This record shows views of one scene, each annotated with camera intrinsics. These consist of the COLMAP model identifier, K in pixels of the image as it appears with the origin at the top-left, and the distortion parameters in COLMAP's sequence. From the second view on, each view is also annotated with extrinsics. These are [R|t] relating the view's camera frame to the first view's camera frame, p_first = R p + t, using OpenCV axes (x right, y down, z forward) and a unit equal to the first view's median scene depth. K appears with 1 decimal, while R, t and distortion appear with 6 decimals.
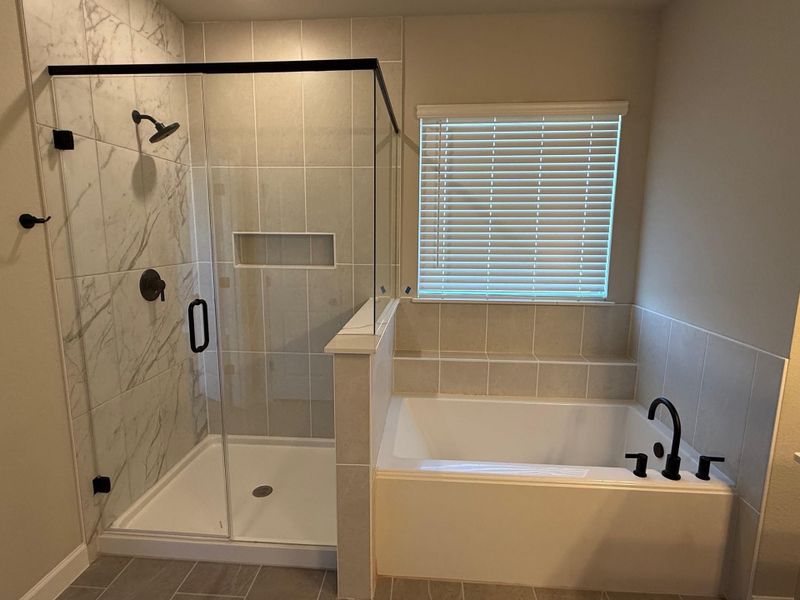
lens RADIAL K [[419.9, 0, 400.0], [0, 419.9, 300.0], [0, 0, 1]] dist [-0.001563, -0.000243]
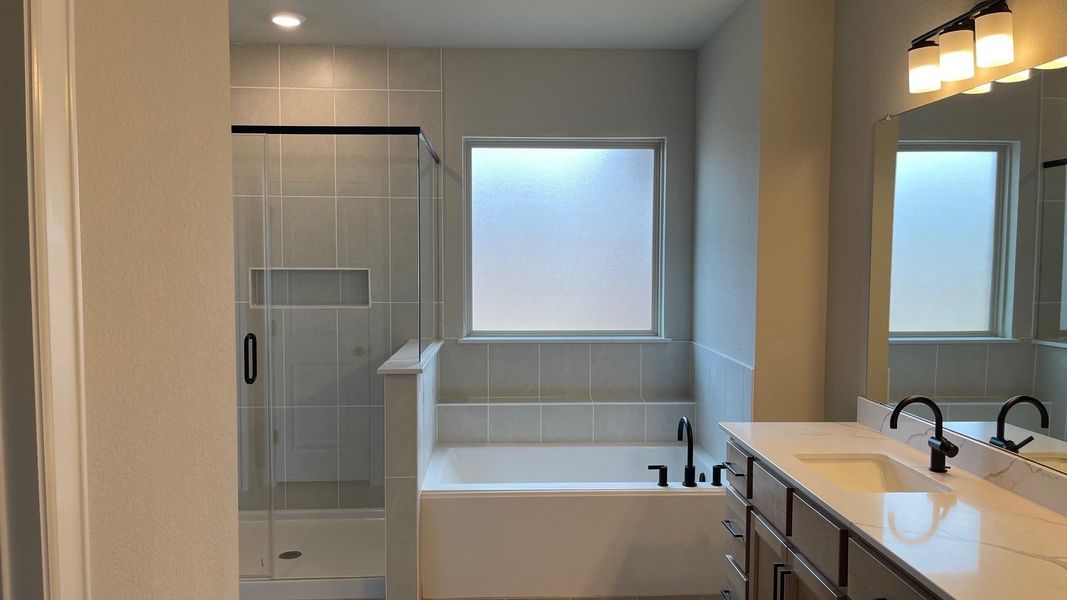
lens RADIAL K [[804.0, 0, 533.5], [0, 804.0, 300.0], [0, 0, 1]] dist [0.071230, -0.001655]
pose [[0.994091, -0.012676, 0.107805, 0.007430], [0.023856, 0.994389, -0.103063, 0.100135], [-0.105894, 0.105026, 0.988816, -0.780723]]
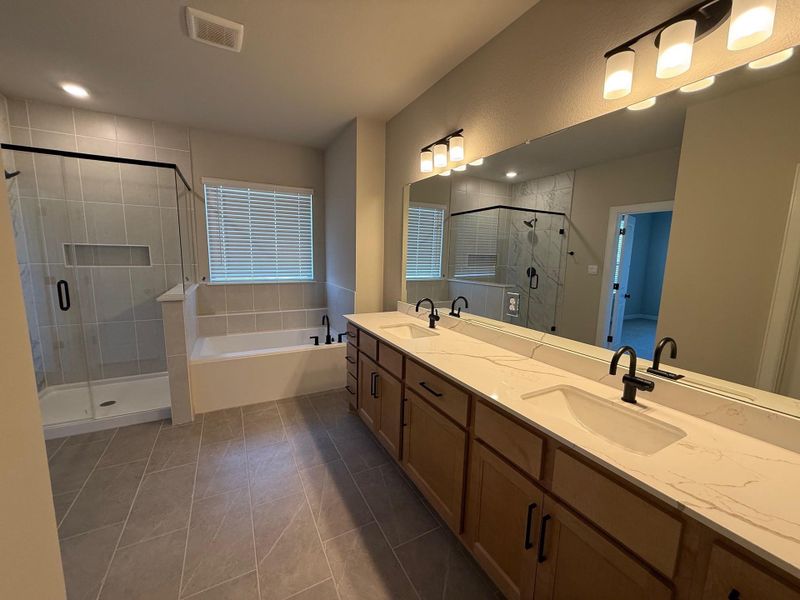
lens RADIAL K [[319.6, 0, 398.7], [0, 319.6, 301.4], [0, 0, 1]] dist [0.000553, -0.000023]
pose [[0.851383, -0.066062, 0.520369, 0.011754], [0.068391, 0.997550, 0.014745, 0.114611], [-0.520068, 0.023035, 0.853814, -0.614552]]
